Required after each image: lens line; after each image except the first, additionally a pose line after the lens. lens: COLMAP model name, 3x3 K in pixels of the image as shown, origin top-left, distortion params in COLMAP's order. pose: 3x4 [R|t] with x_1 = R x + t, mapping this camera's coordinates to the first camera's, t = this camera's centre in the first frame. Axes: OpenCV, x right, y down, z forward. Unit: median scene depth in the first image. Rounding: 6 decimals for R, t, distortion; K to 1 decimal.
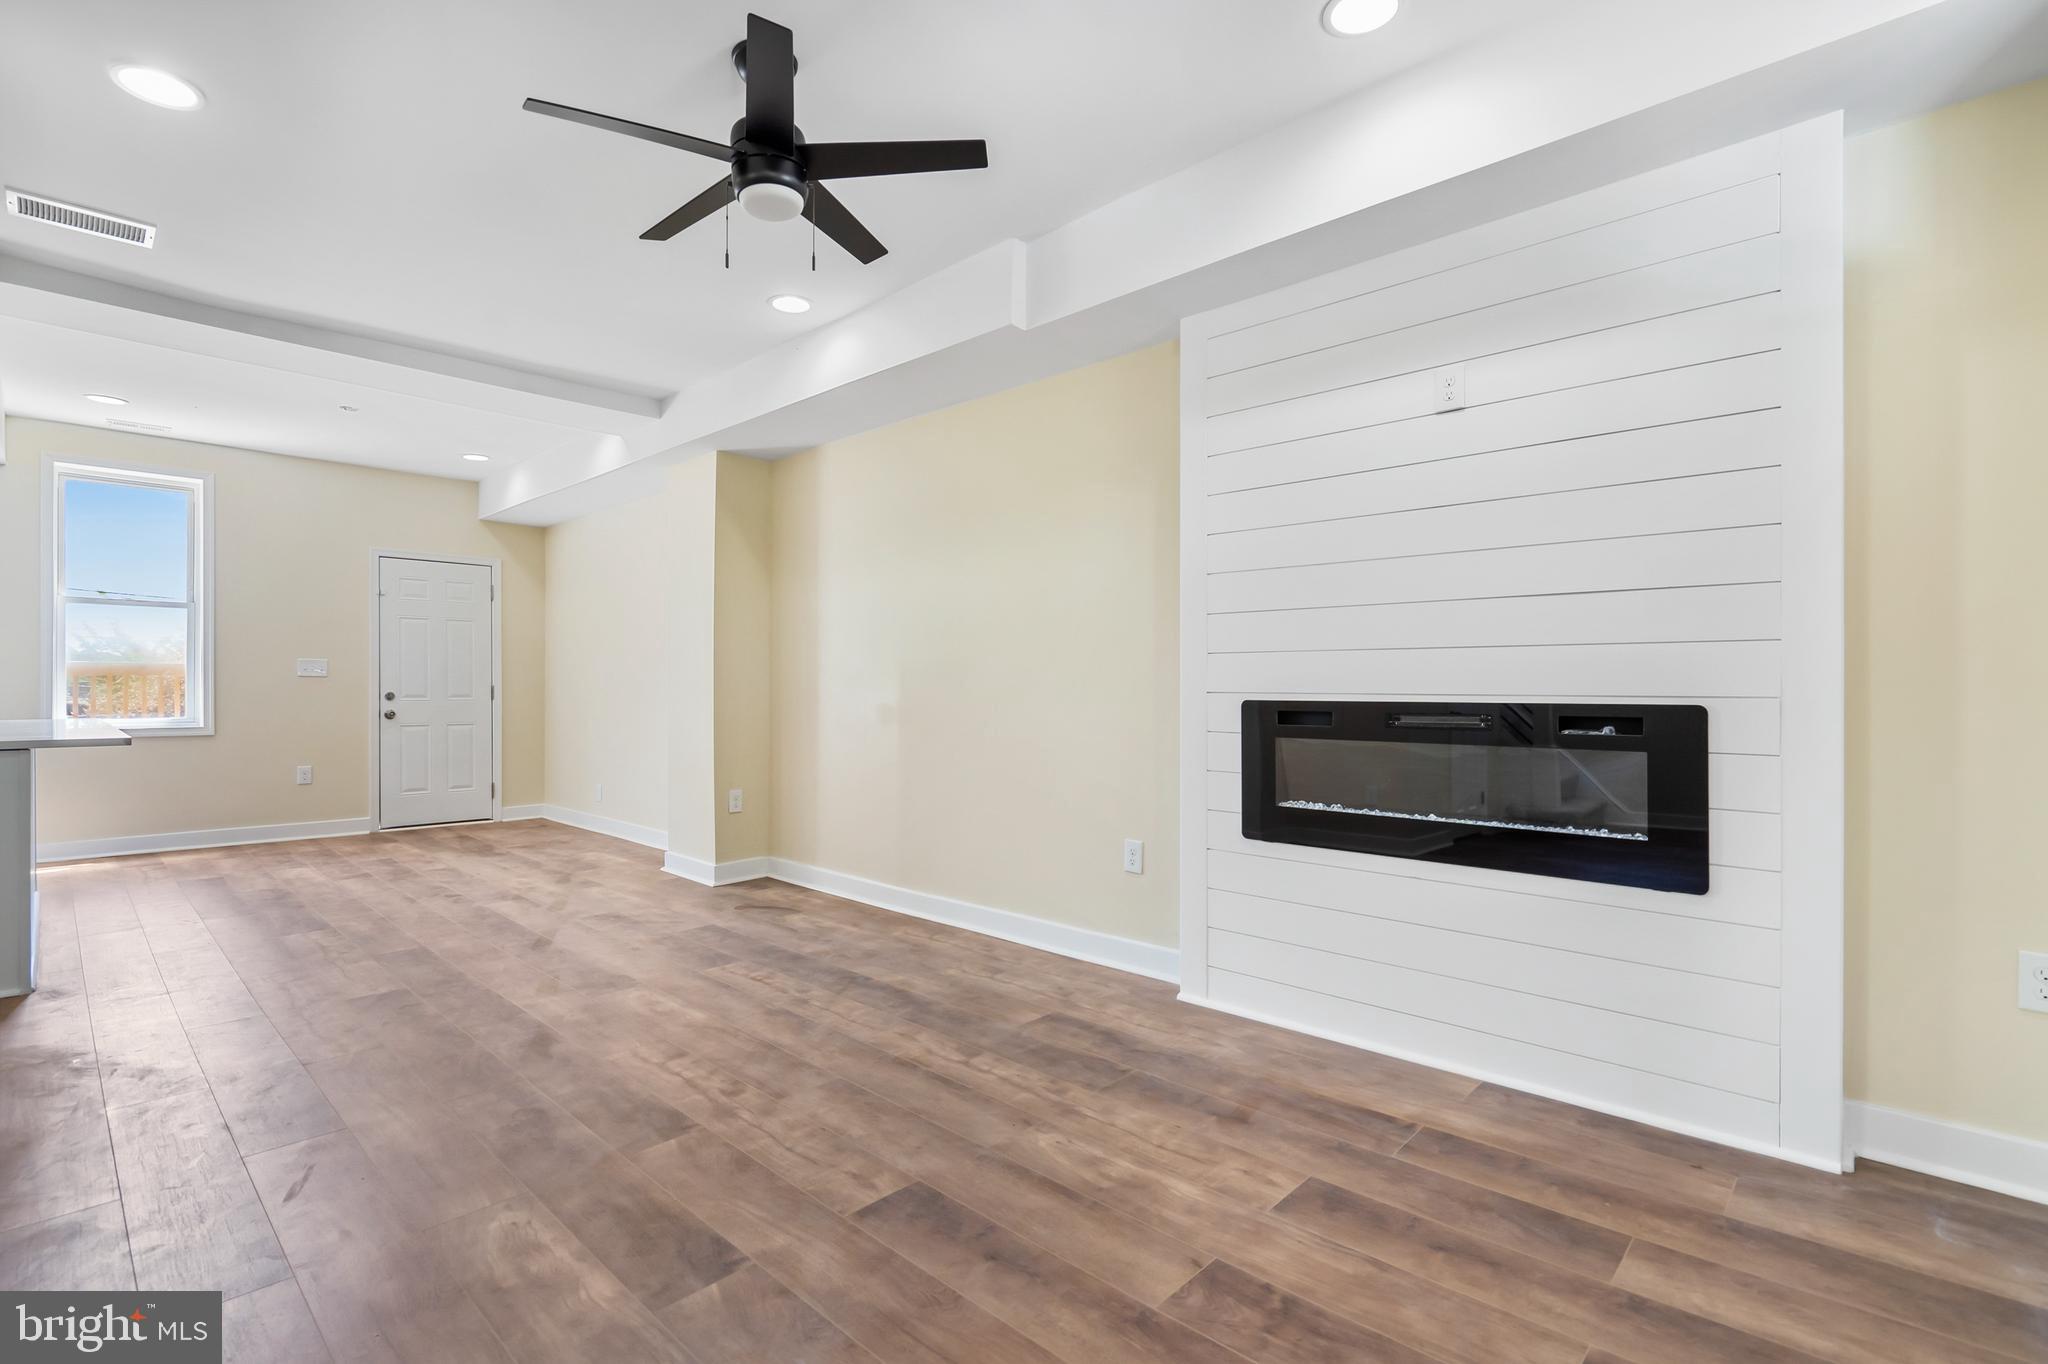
lens RADIAL K [[951.1, 0, 1038.7], [0, 951.1, 684.6], [0, 0, 1]] dist [-0.010263, 0.000325]
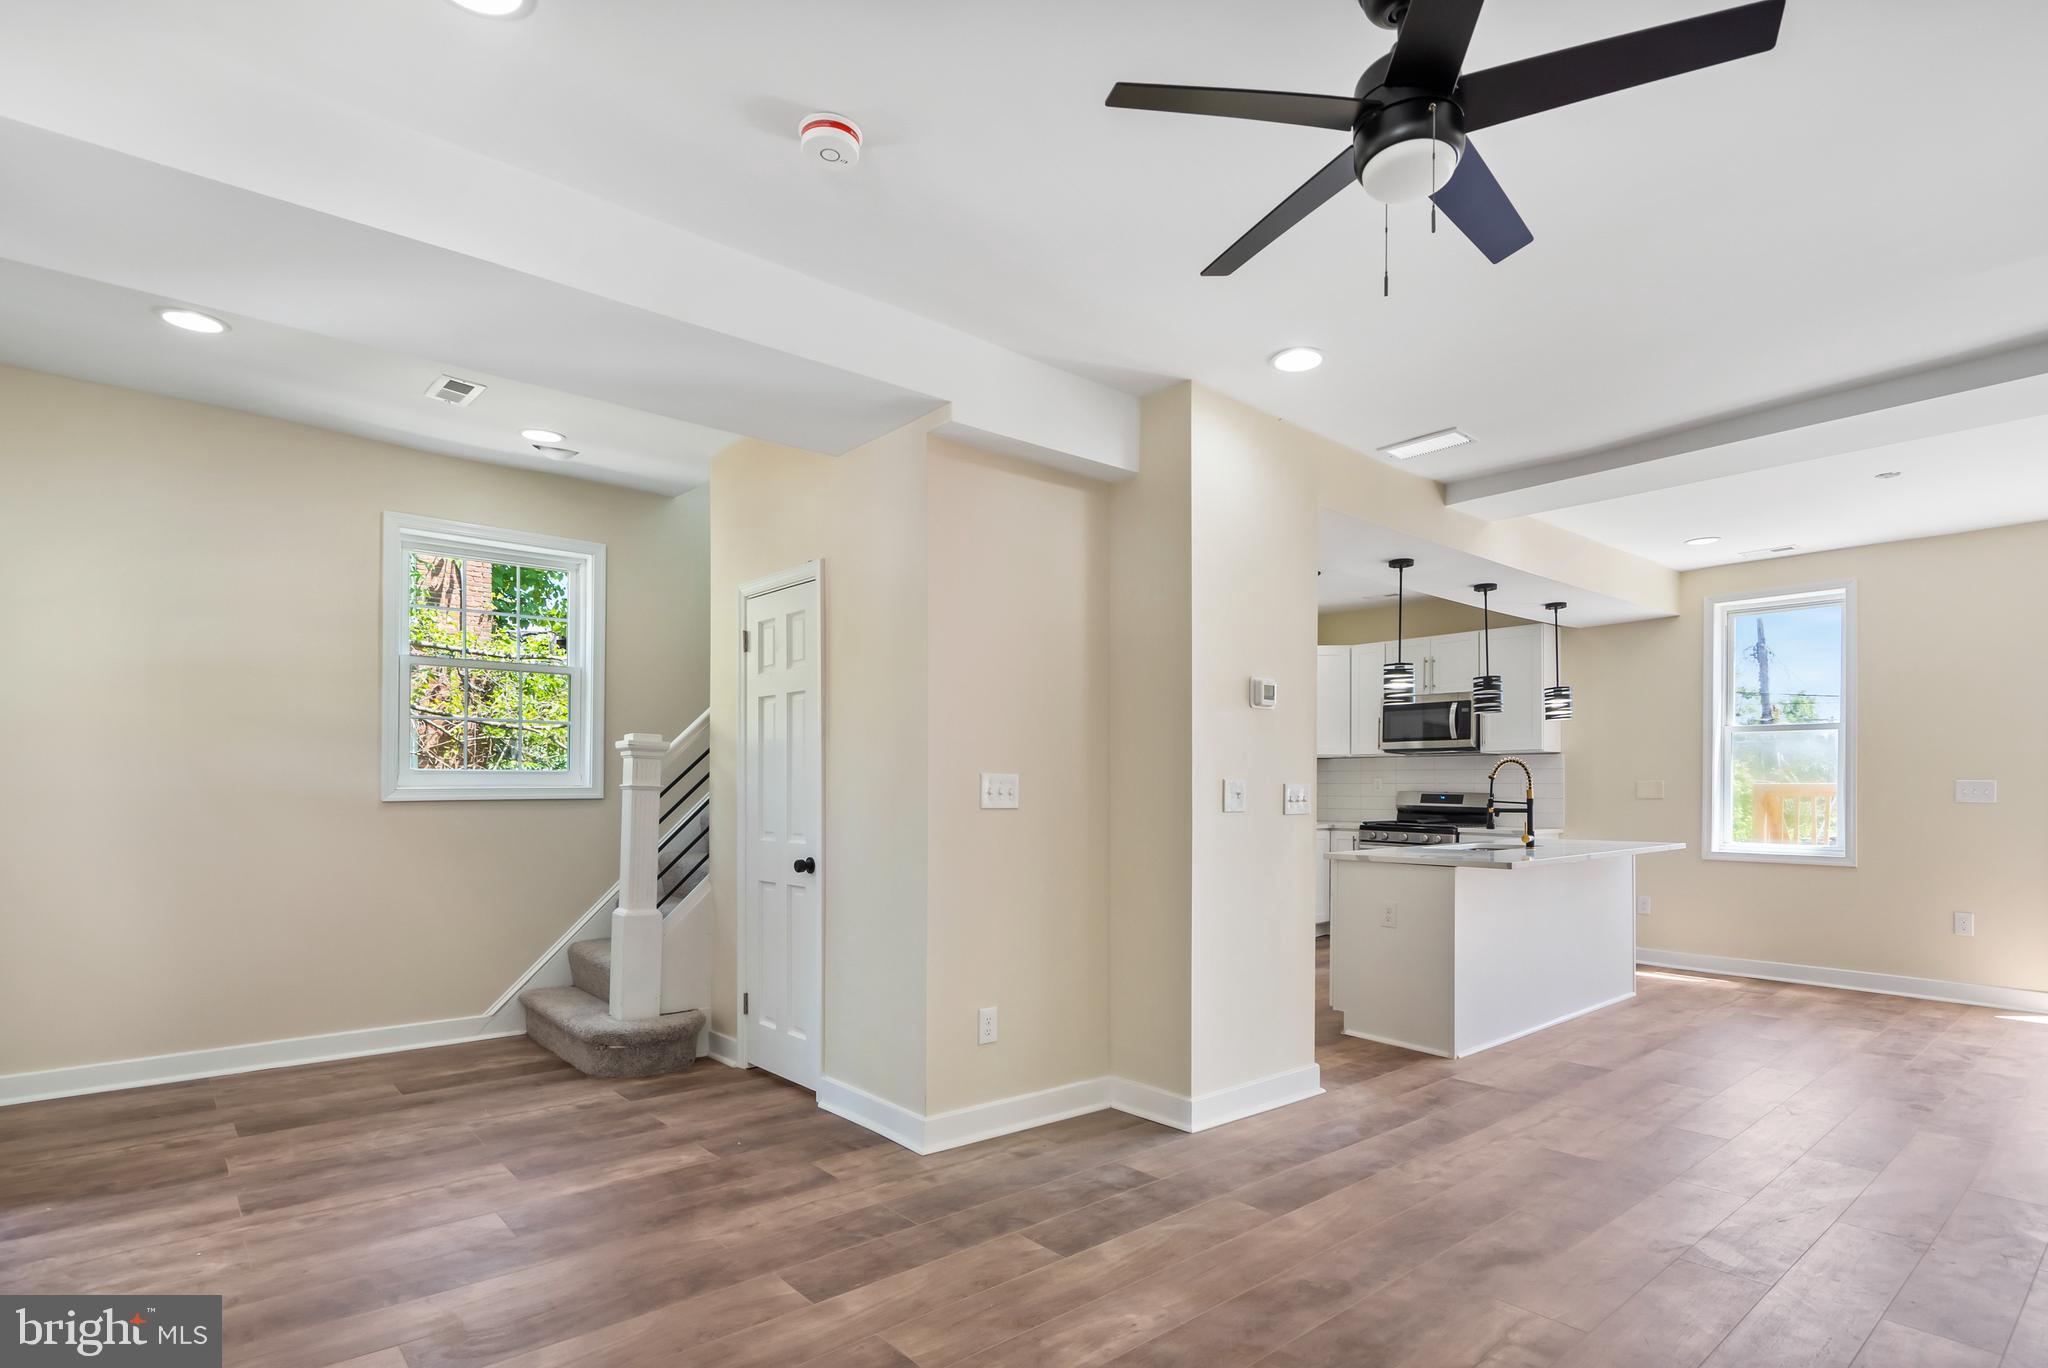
lens RADIAL K [[1026.2, 0, 1017.3], [0, 1026.2, 781.3], [0, 0, 1]] dist [0.001125, 0.000087]
pose [[-0.115632, -0.011199, -0.993229, 0.471571], [-0.000600, 0.999937, -0.011204, -0.036752], [0.993292, -0.000700, -0.115631, 0.721551]]
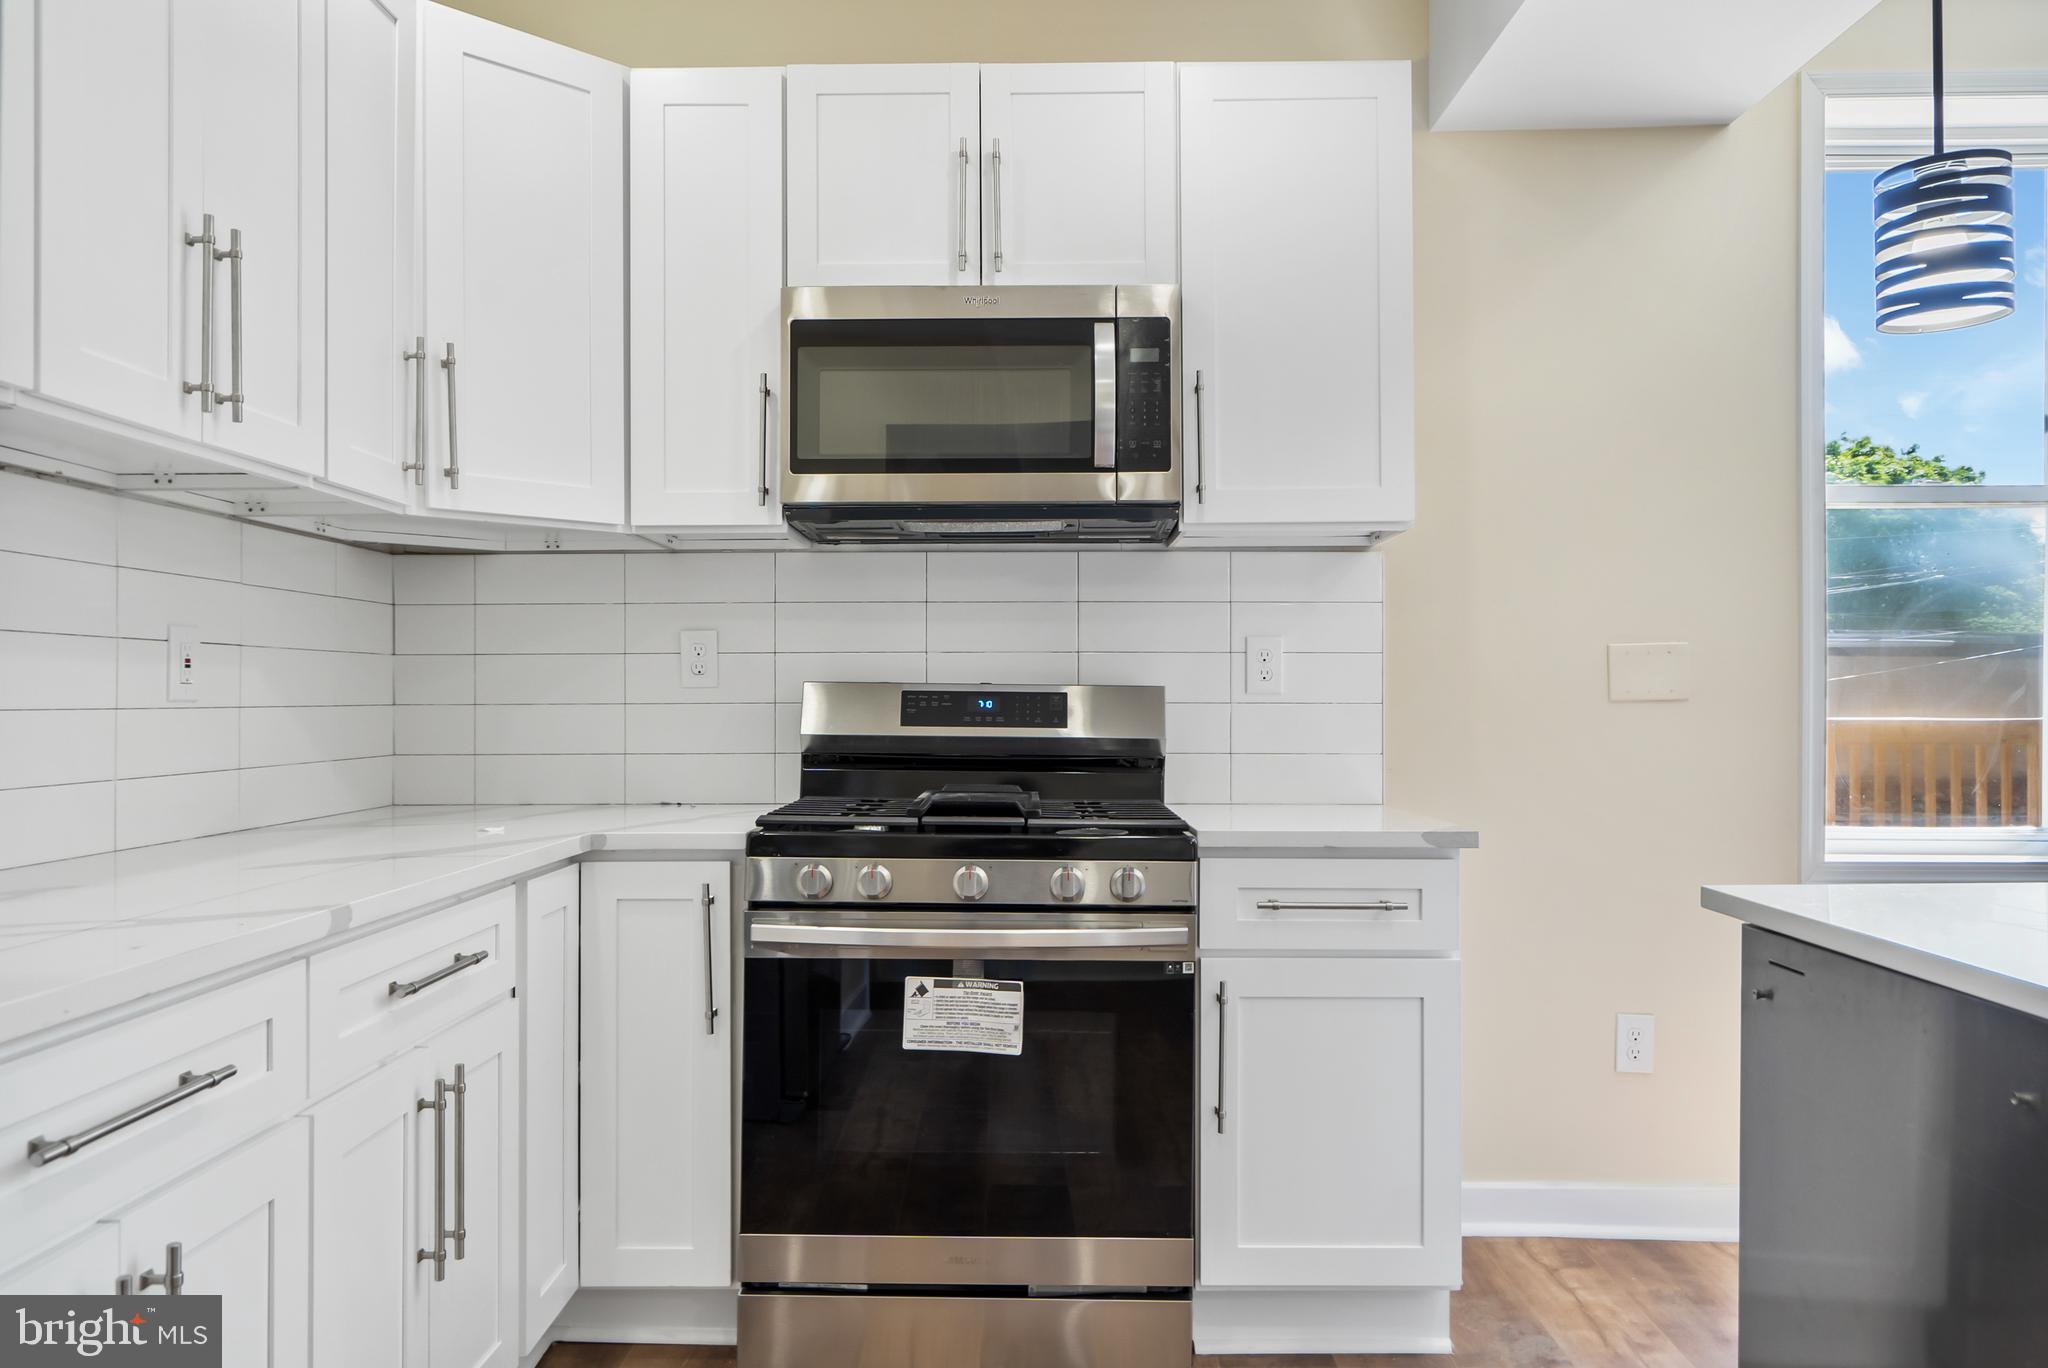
lens RADIAL K [[1418.1, 0, 1024.0], [0, 1418.1, 684.0], [0, 0, 1]] dist [0.009678, 0.001790]
pose [[0.673031, -0.015315, -0.739455, -1.806861], [0.007598, 0.999876, -0.013793, -0.024025], [0.739575, 0.003665, 0.673064, 0.894560]]
